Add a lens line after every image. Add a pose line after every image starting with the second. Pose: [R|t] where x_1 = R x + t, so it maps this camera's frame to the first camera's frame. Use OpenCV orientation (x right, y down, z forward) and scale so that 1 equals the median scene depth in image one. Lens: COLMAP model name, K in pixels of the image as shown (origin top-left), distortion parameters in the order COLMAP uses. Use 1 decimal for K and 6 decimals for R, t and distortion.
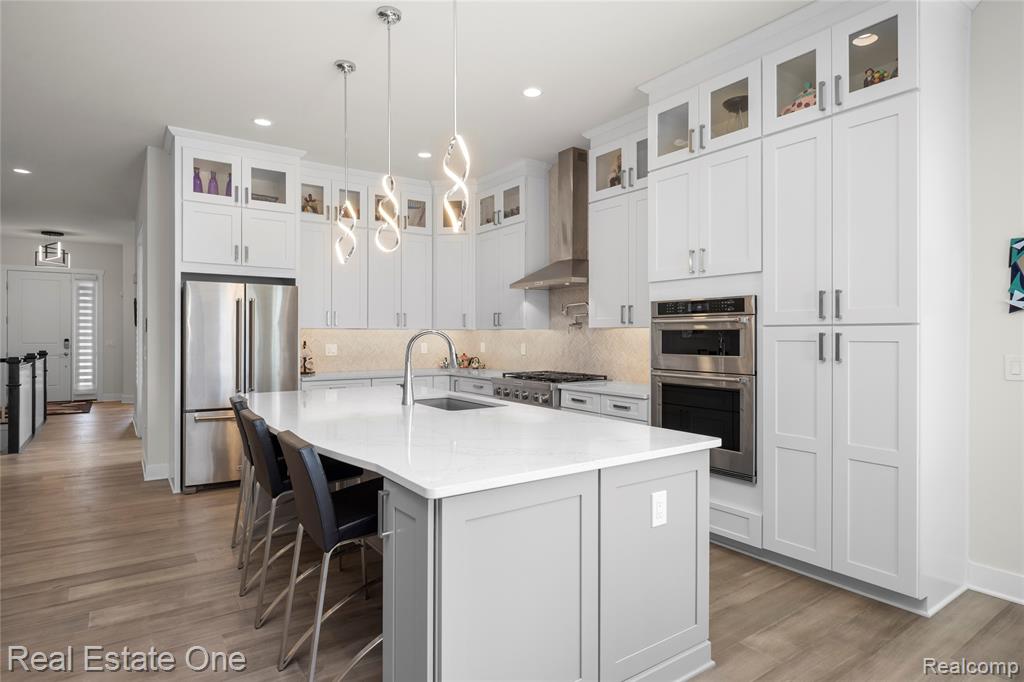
lens RADIAL K [[559.4, 0, 508.1], [0, 559.4, 335.1], [0, 0, 1]] dist [-0.000951, 0.000030]
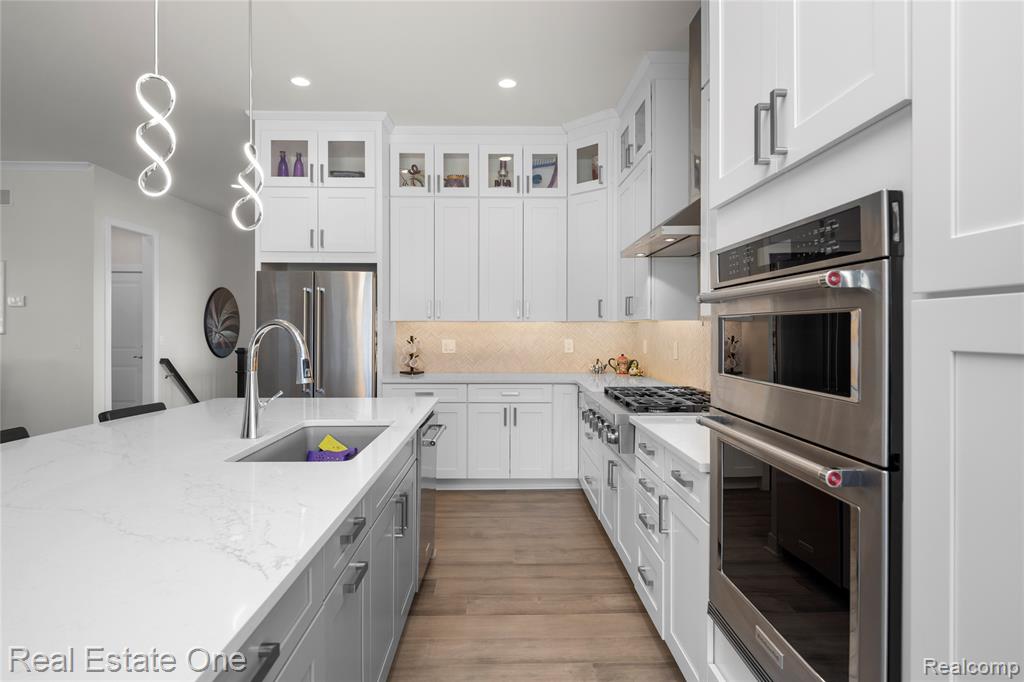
lens RADIAL K [[559.4, 0, 515.9], [0, 559.4, 326.5], [0, 0, 1]] dist [-0.000951, 0.000030]
pose [[0.834559, -0.002354, -0.550914, 0.208493], [0.000049, 0.999991, -0.004199, -0.000253], [0.550919, 0.003477, 0.834552, 0.311577]]
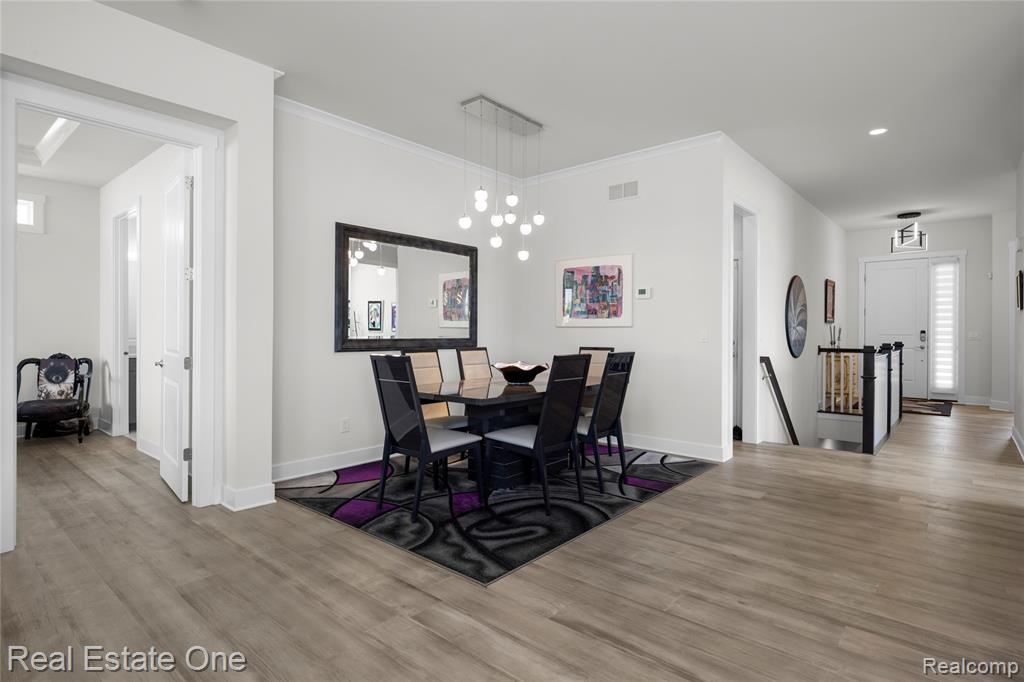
lens RADIAL K [[530.9, 0, 512.3], [0, 530.9, 336.4], [0, 0, 1]] dist [-0.002540, -0.000874]
pose [[0.247701, 0.005397, -0.968821, -0.184278], [-0.000685, 0.999985, 0.005395, 0.018479], [0.968836, -0.000672, 0.247701, 0.214194]]
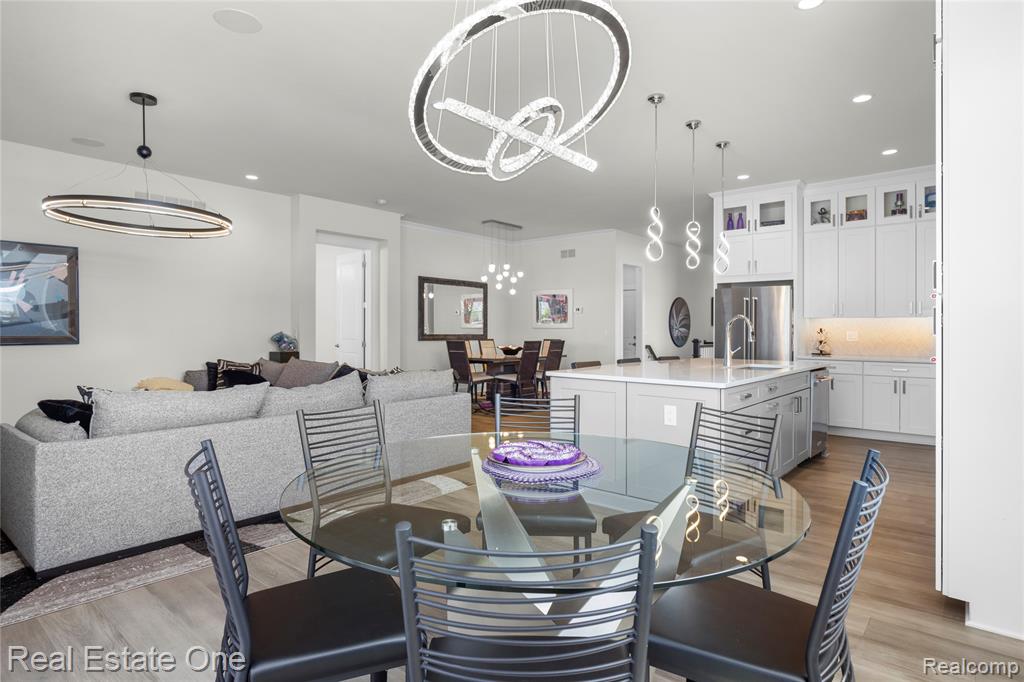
lens RADIAL K [[559.4, 0, 503.8], [0, 559.4, 327.5], [0, 0, 1]] dist [-0.000951, 0.000030]
pose [[0.240699, -0.005573, -0.970584, 0.555318], [-0.003606, 0.999971, -0.006636, 0.016411], [0.970593, 0.005097, 0.240672, 0.027915]]
